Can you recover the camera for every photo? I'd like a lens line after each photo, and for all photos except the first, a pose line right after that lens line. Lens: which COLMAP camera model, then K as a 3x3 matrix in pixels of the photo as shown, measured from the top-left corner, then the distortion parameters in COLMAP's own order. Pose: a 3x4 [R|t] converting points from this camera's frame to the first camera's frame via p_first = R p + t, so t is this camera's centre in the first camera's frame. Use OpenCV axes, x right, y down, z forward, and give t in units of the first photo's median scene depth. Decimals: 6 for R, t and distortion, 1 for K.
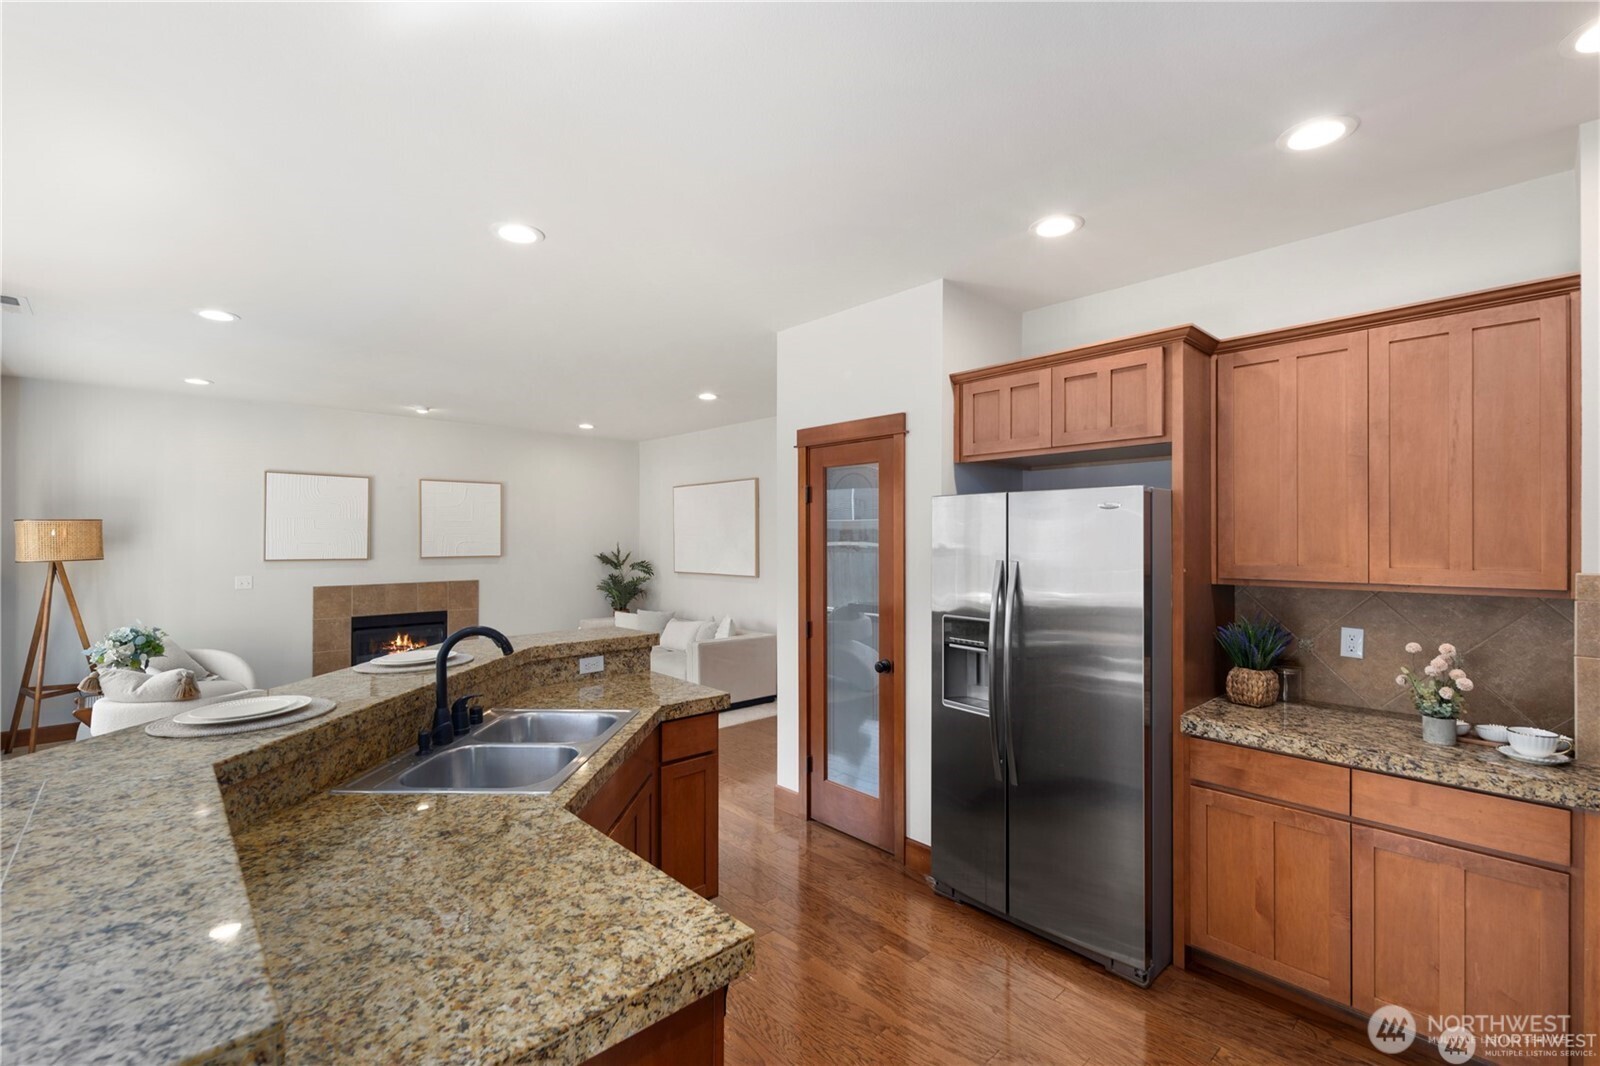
lens RADIAL K [[697.2, 0, 802.6], [0, 697.2, 536.0], [0, 0, 1]] dist [0.010265, -0.004320]
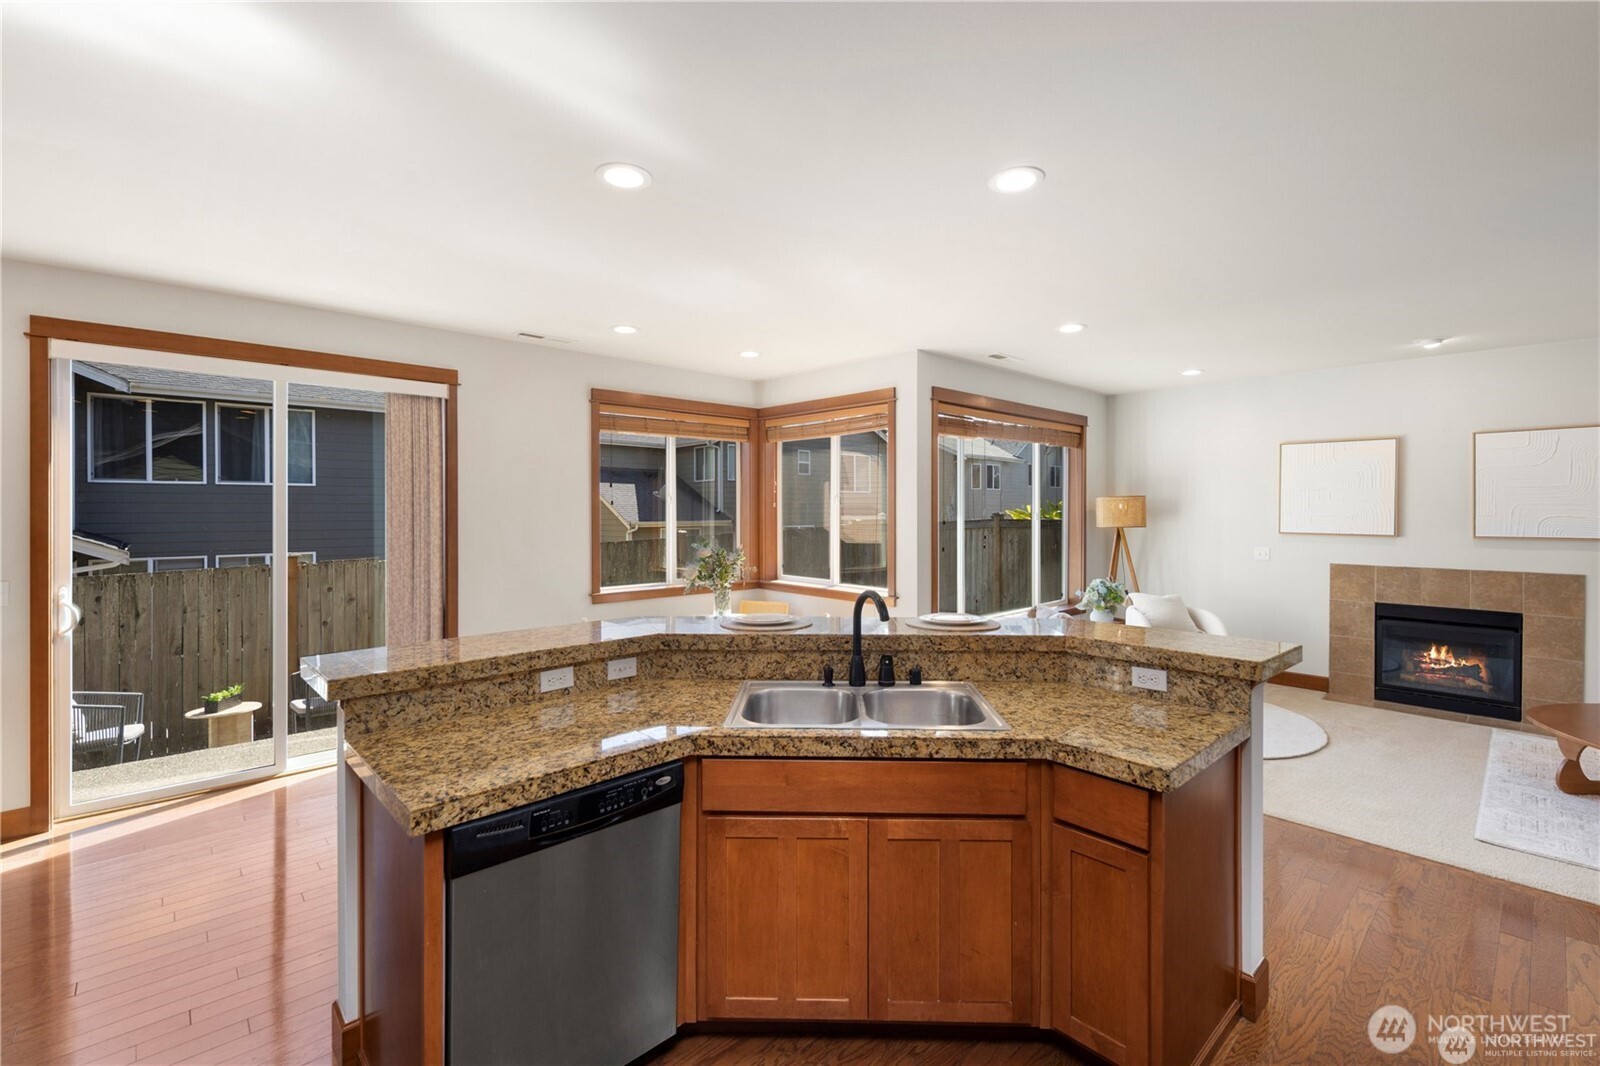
lens RADIAL K [[697.2, 0, 807.3], [0, 697.2, 517.6], [0, 0, 1]] dist [0.010265, -0.004320]
pose [[0.010007, 0.011001, -0.999889, 0.440961], [0.001964, 0.999937, 0.011022, 0.000792], [0.999948, -0.002075, 0.009985, 0.611520]]
